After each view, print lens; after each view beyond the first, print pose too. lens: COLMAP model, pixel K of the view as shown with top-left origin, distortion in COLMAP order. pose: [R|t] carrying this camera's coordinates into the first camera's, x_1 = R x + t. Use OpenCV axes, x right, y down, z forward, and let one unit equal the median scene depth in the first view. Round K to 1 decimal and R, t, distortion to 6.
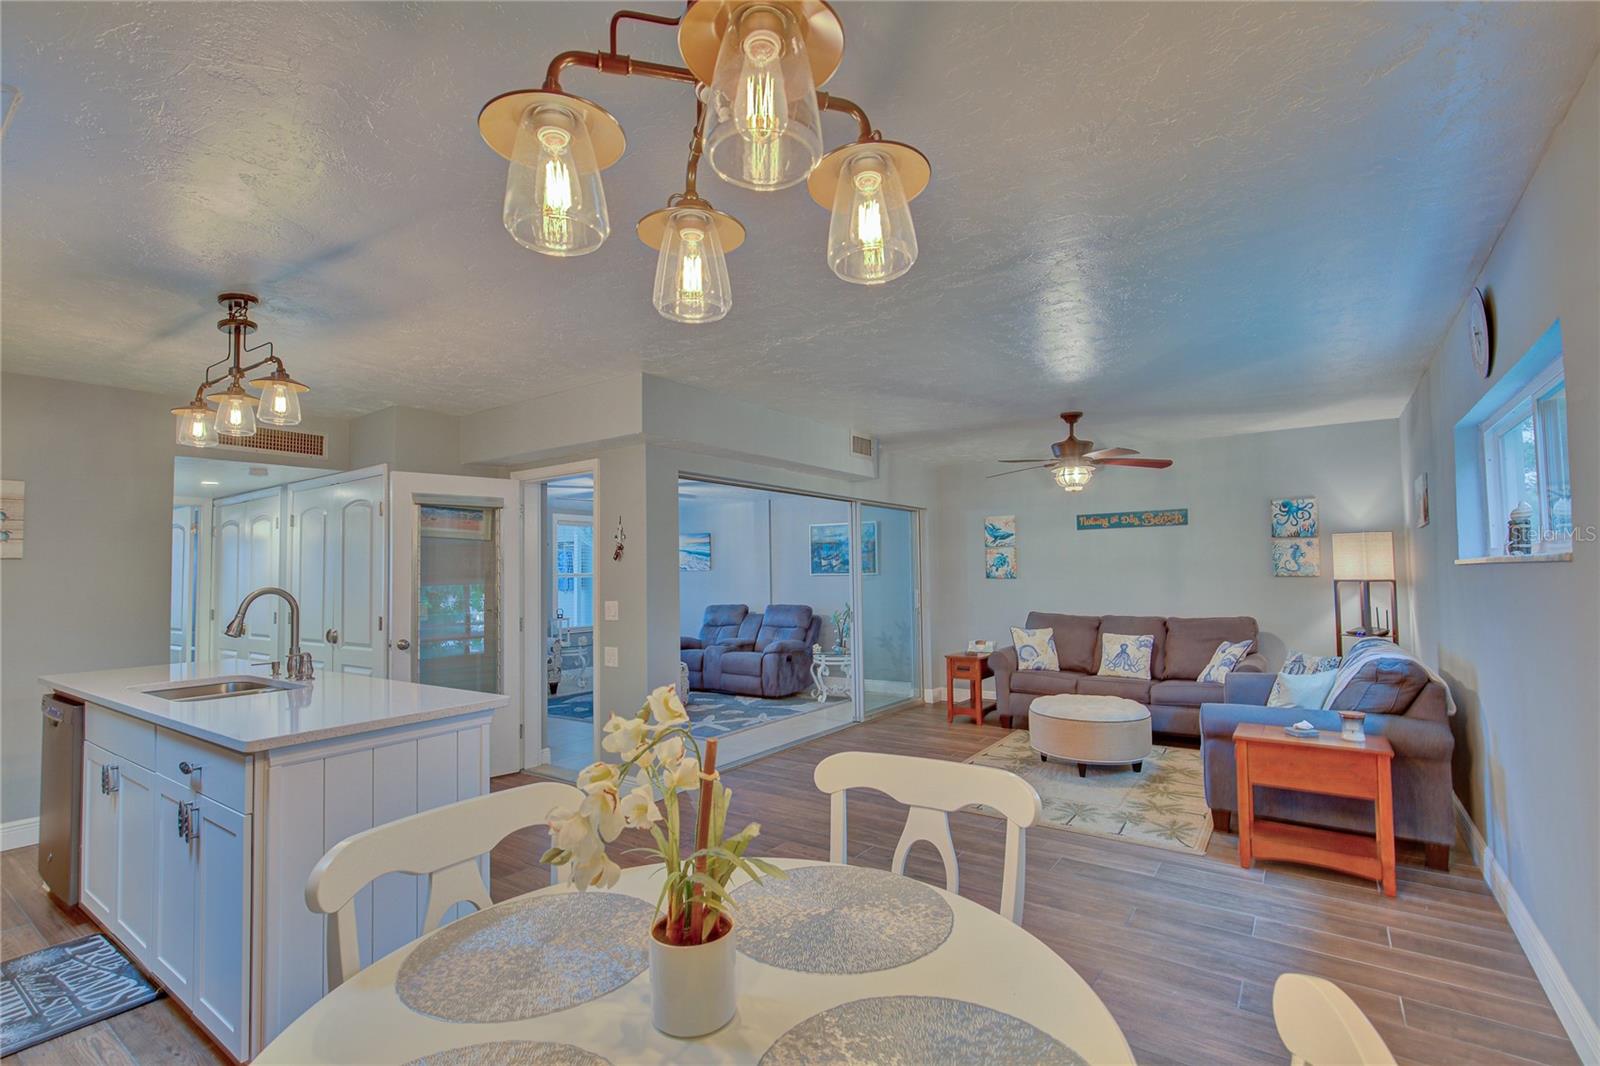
lens RADIAL K [[728.5, 0, 808.9], [0, 728.5, 549.2], [0, 0, 1]] dist [-0.006731, 0.002722]
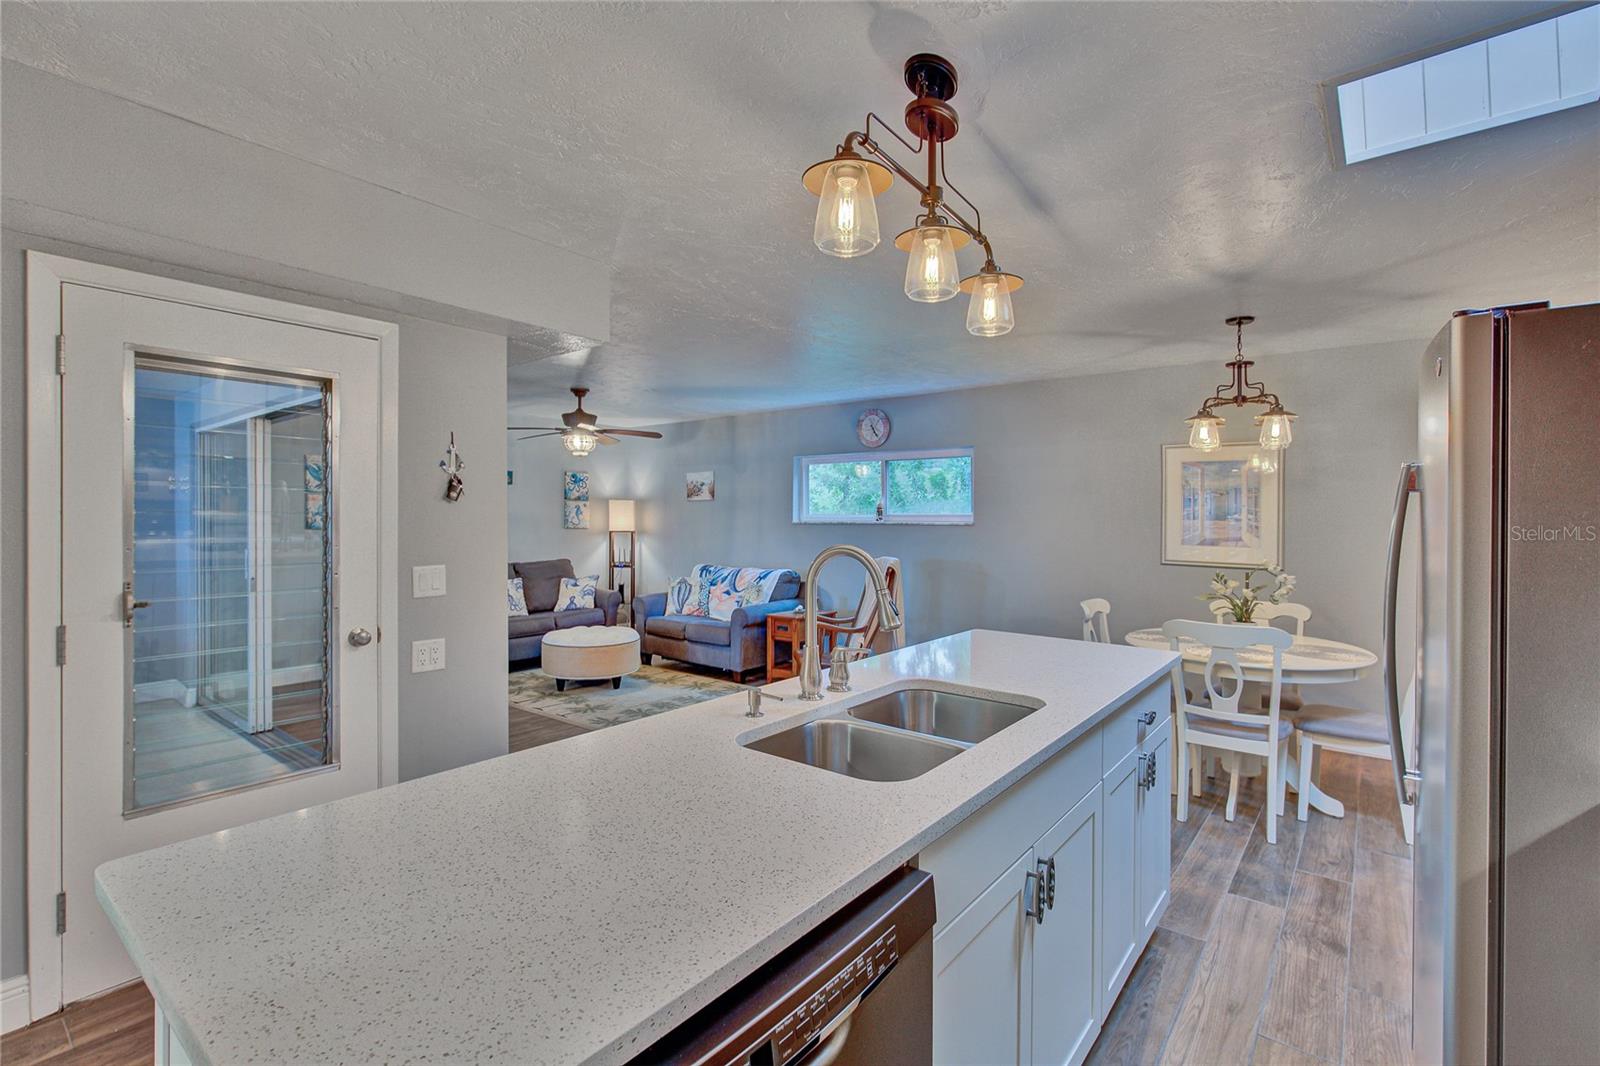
lens RADIAL K [[728.5, 0, 805.2], [0, 728.5, 531.0], [0, 0, 1]] dist [-0.006731, 0.002722]
pose [[0.054462, -0.000788, 0.998516, -0.607815], [-0.041579, 0.999131, 0.003056, 0.017972], [-0.997650, -0.041683, 0.054382, 0.445384]]
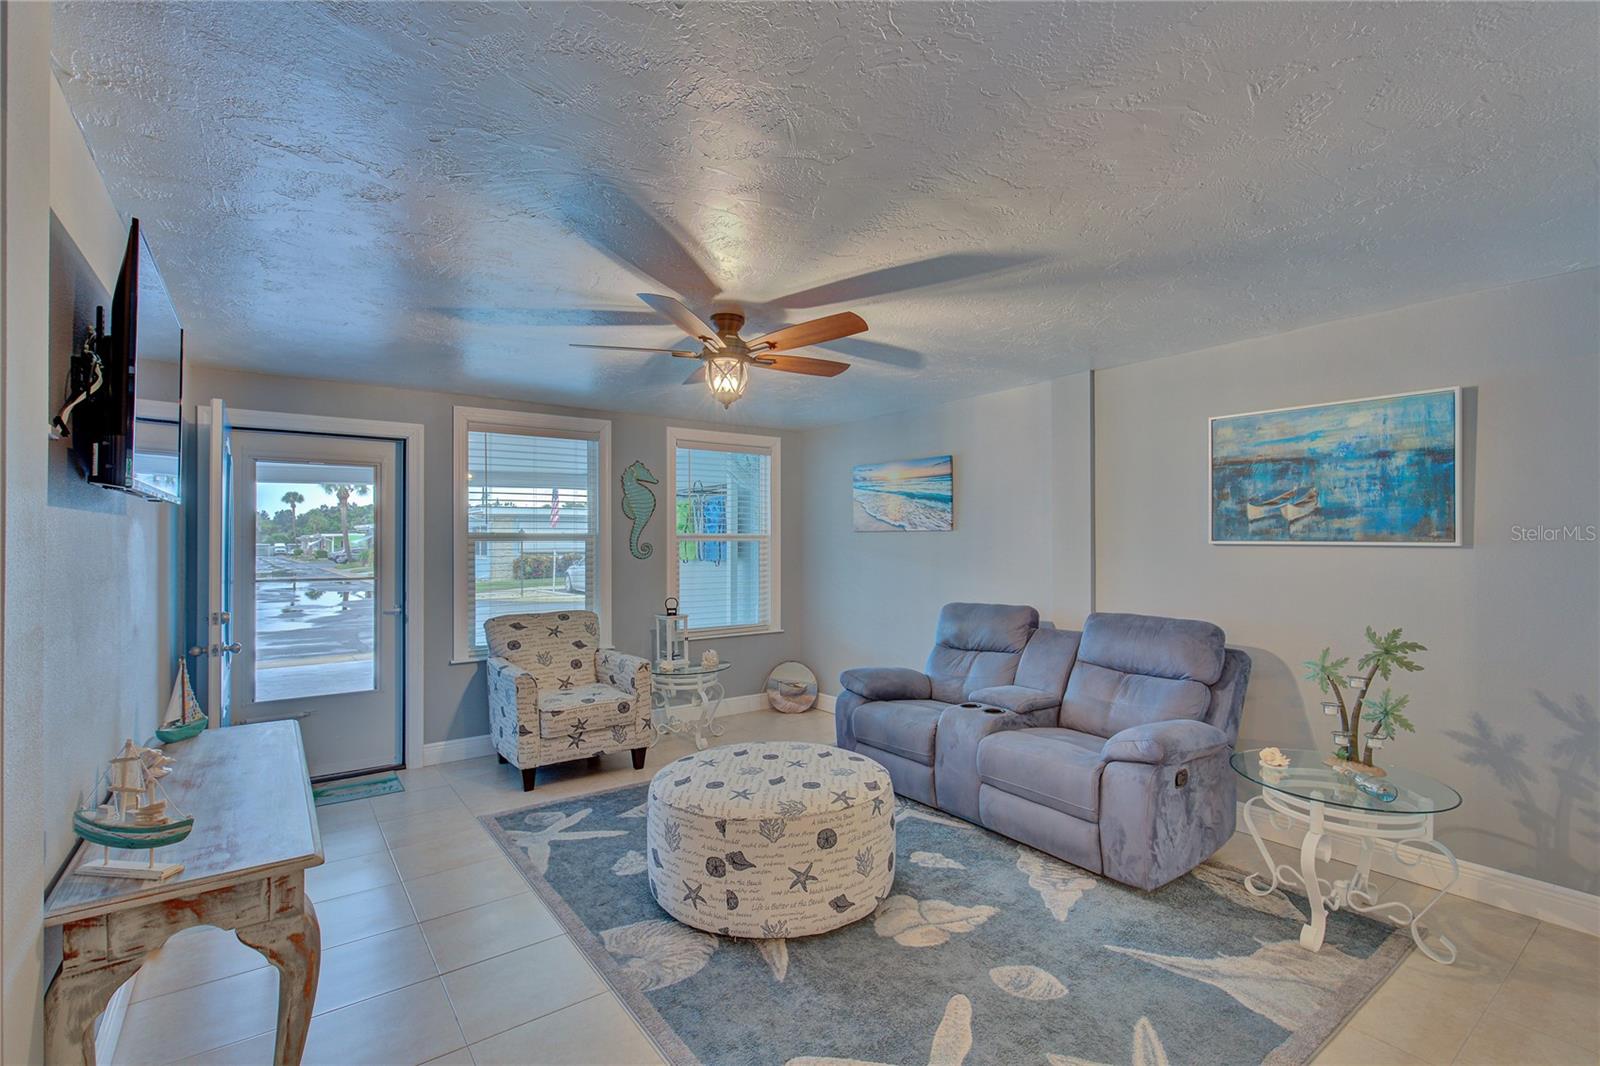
lens RADIAL K [[728.5, 0, 801.4], [0, 728.5, 547.7], [0, 0, 1]] dist [-0.006731, 0.002722]
pose [[0.946386, 0.018052, -0.322534, -0.108953], [-0.002872, 0.998868, 0.047476, 0.026623], [0.323026, -0.044005, 0.945367, 0.748781]]
